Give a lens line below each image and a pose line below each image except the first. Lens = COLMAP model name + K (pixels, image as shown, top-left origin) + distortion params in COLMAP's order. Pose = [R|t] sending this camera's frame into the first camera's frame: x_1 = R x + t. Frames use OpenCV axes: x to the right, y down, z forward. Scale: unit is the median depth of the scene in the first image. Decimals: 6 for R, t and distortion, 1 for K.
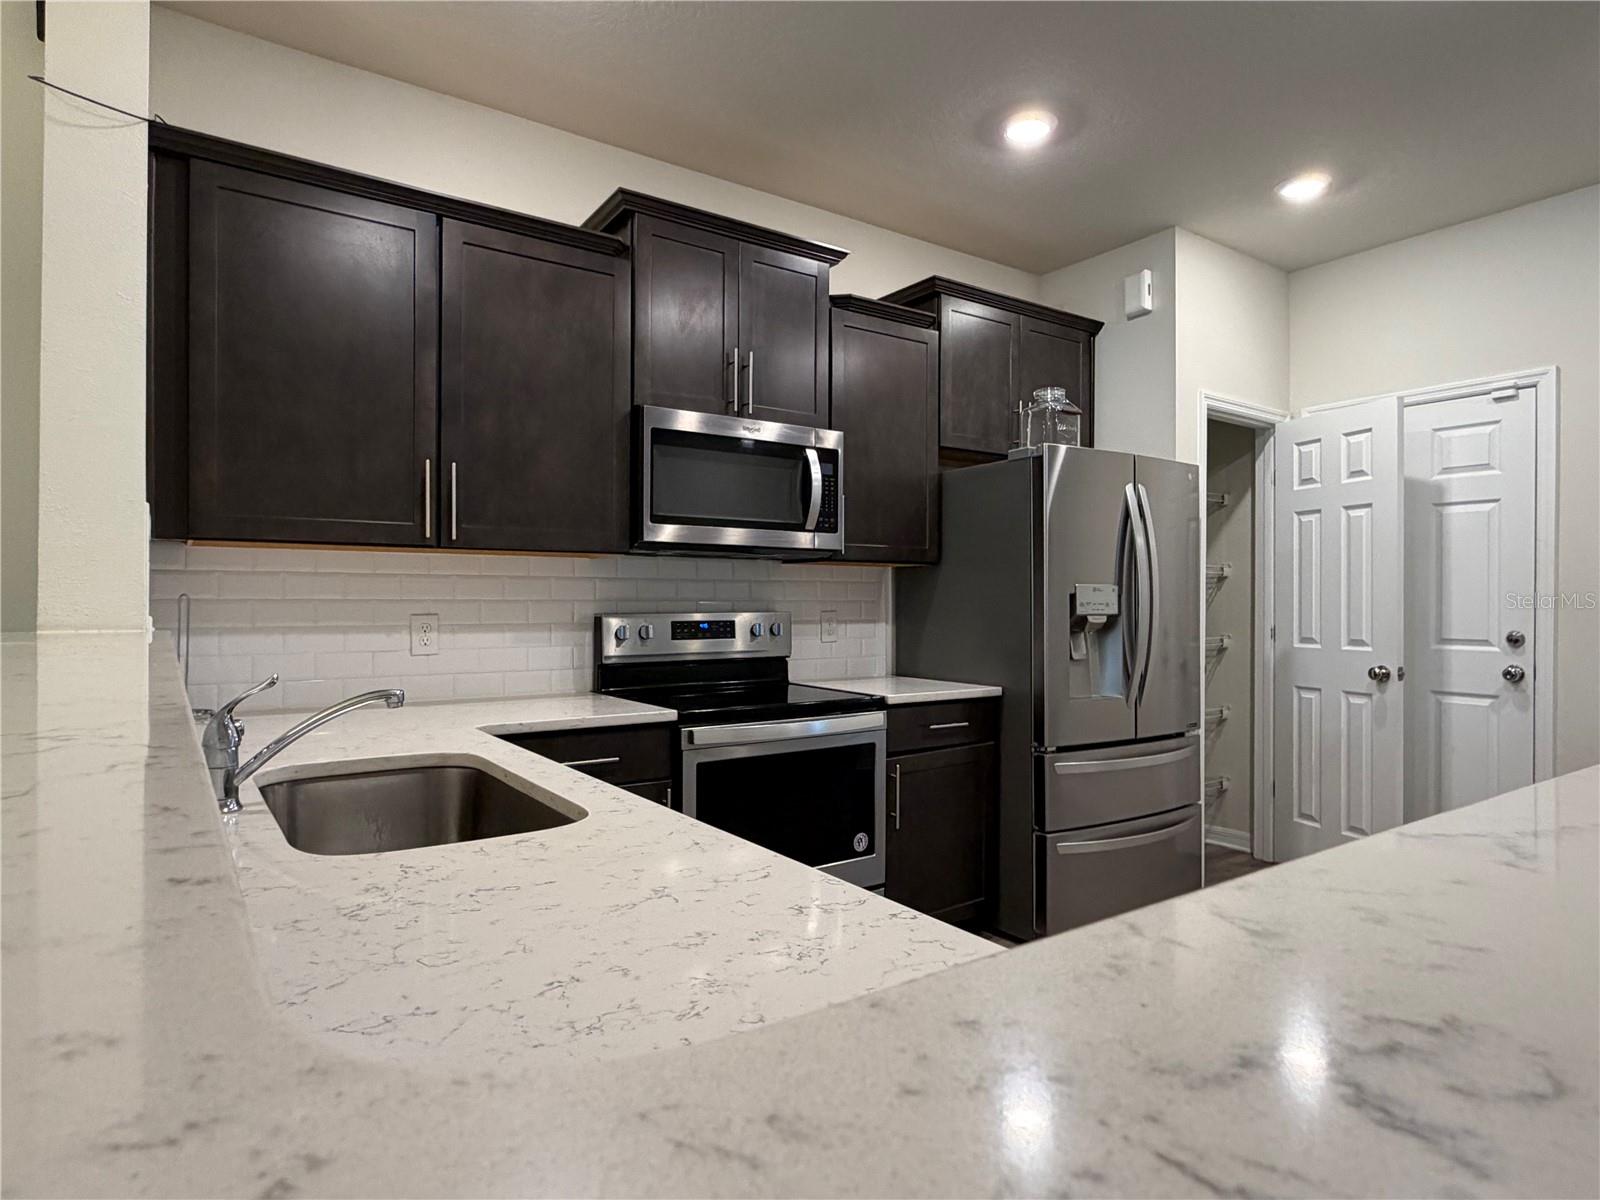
lens RADIAL K [[907.2, 0, 806.0], [0, 907.2, 596.8], [0, 0, 1]] dist [-0.003418, 0.002169]
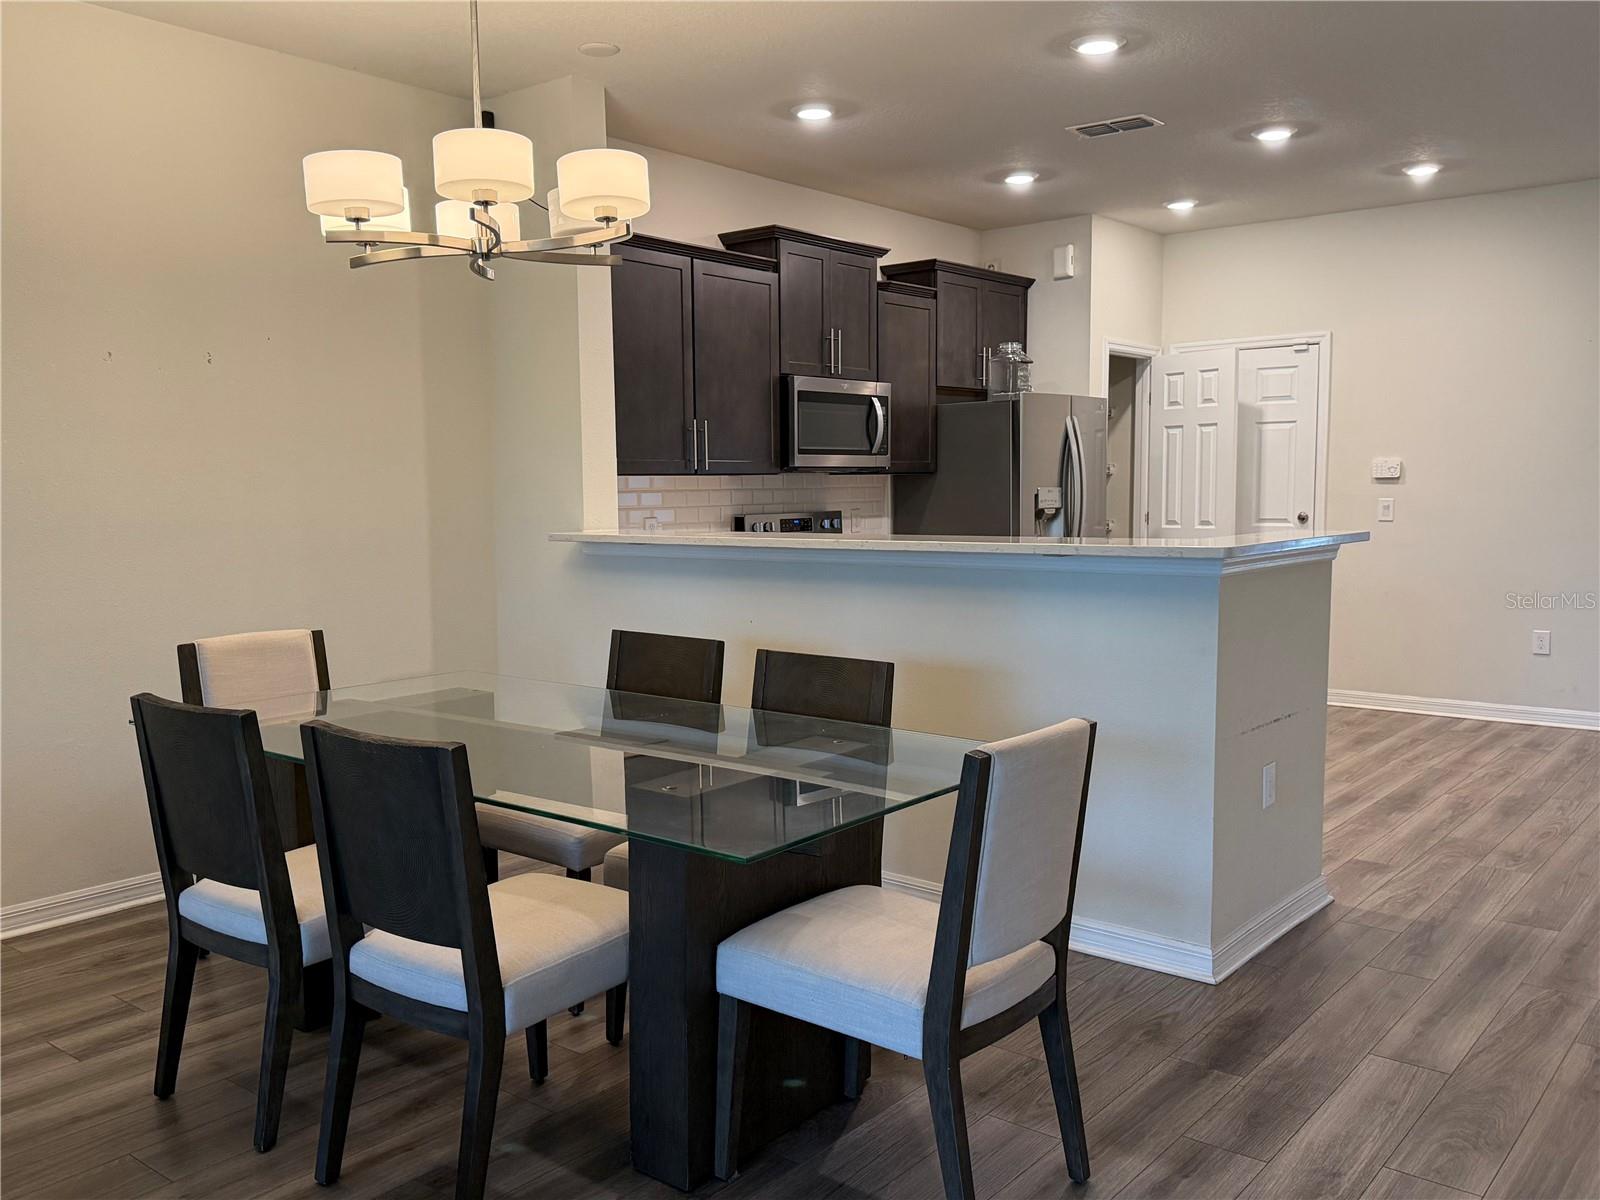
lens RADIAL K [[1362.9, 0, 794.4], [0, 1362.9, 613.5], [0, 0, 1]] dist [0.053879, -0.057283]
pose [[0.962848, -0.040840, 0.266937, -0.649149], [0.013598, 0.994577, 0.103114, -0.042245], [-0.269701, -0.095653, 0.958182, -0.983179]]
